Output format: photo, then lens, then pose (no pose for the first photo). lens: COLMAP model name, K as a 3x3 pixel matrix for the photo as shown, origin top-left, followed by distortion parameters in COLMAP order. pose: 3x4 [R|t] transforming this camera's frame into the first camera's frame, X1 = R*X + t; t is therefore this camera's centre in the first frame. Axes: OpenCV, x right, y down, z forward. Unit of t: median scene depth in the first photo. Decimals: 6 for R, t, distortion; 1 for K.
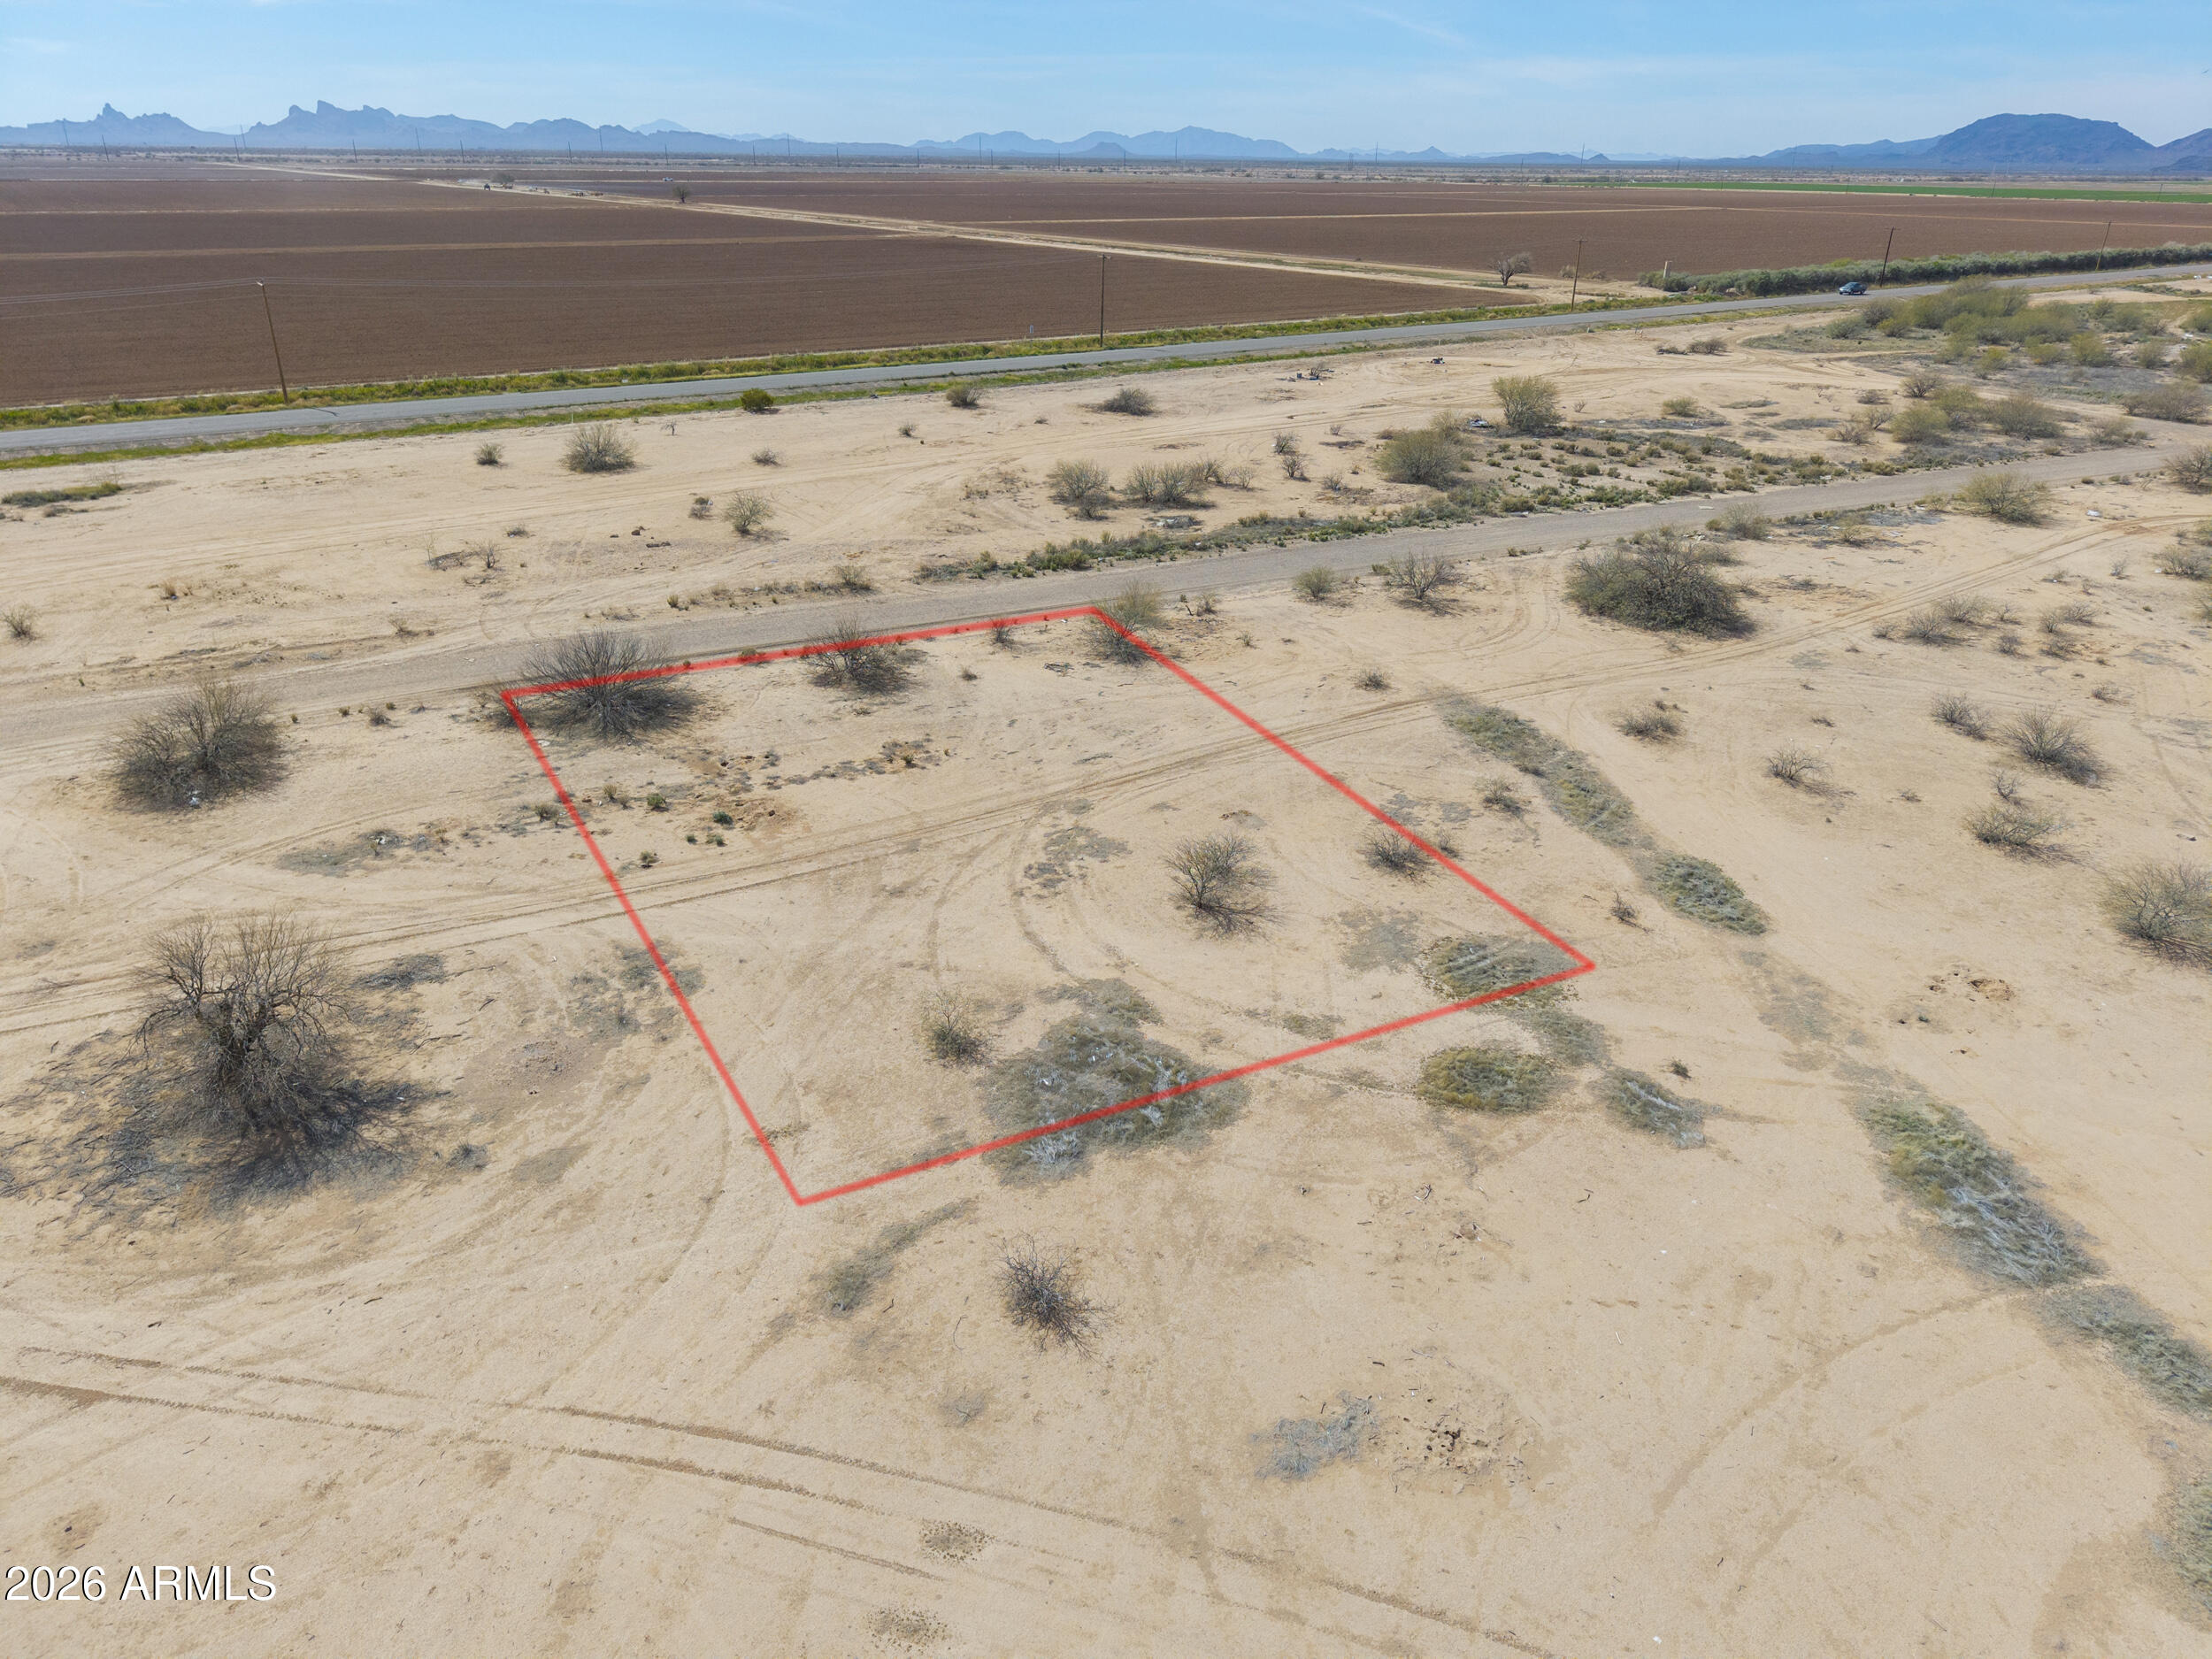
lens RADIAL K [[1482.1, 0, 1120.7], [0, 1482.1, 828.2], [0, 0, 1]] dist [0.023616, -0.020815]
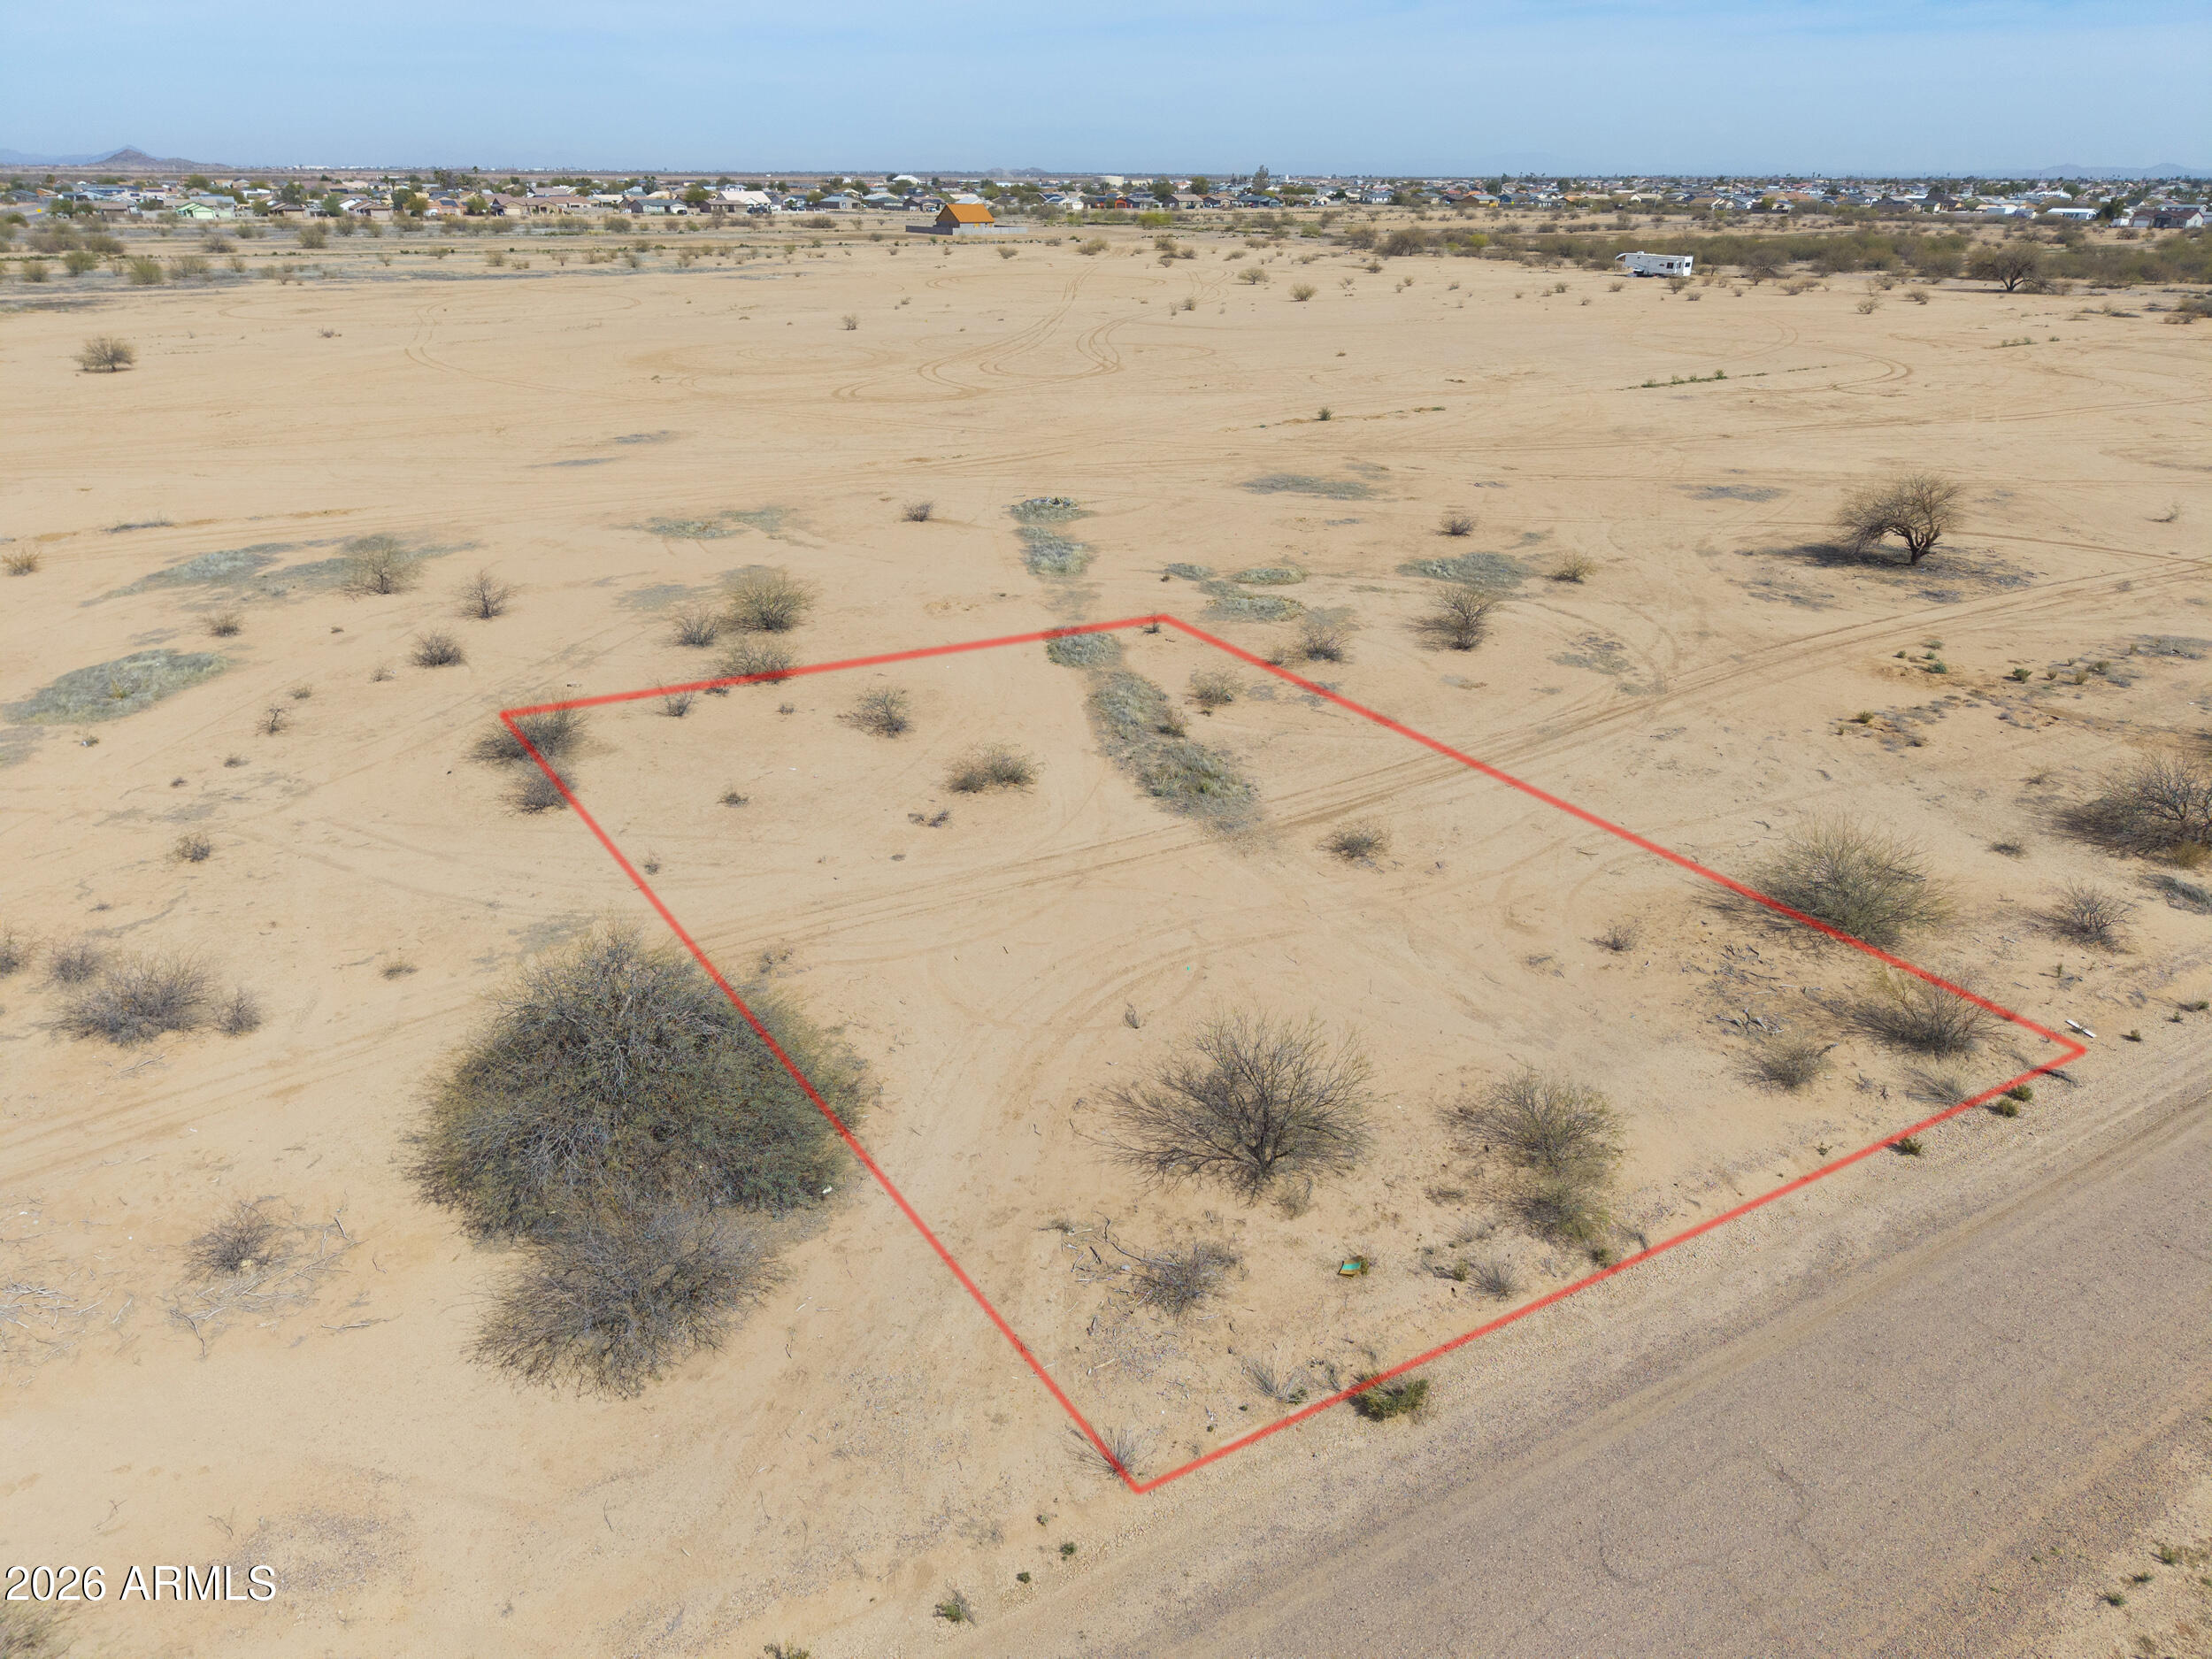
lens RADIAL K [[1482.1, 0, 1114.4], [0, 1482.1, 815.4], [0, 0, 1]] dist [0.023616, -0.020815]
pose [[-0.998833, 0.000306, -0.048291, 0.172778], [-0.035535, 0.672487, 0.739255, -0.321502], [0.032701, 0.740108, -0.671692, 0.797062]]
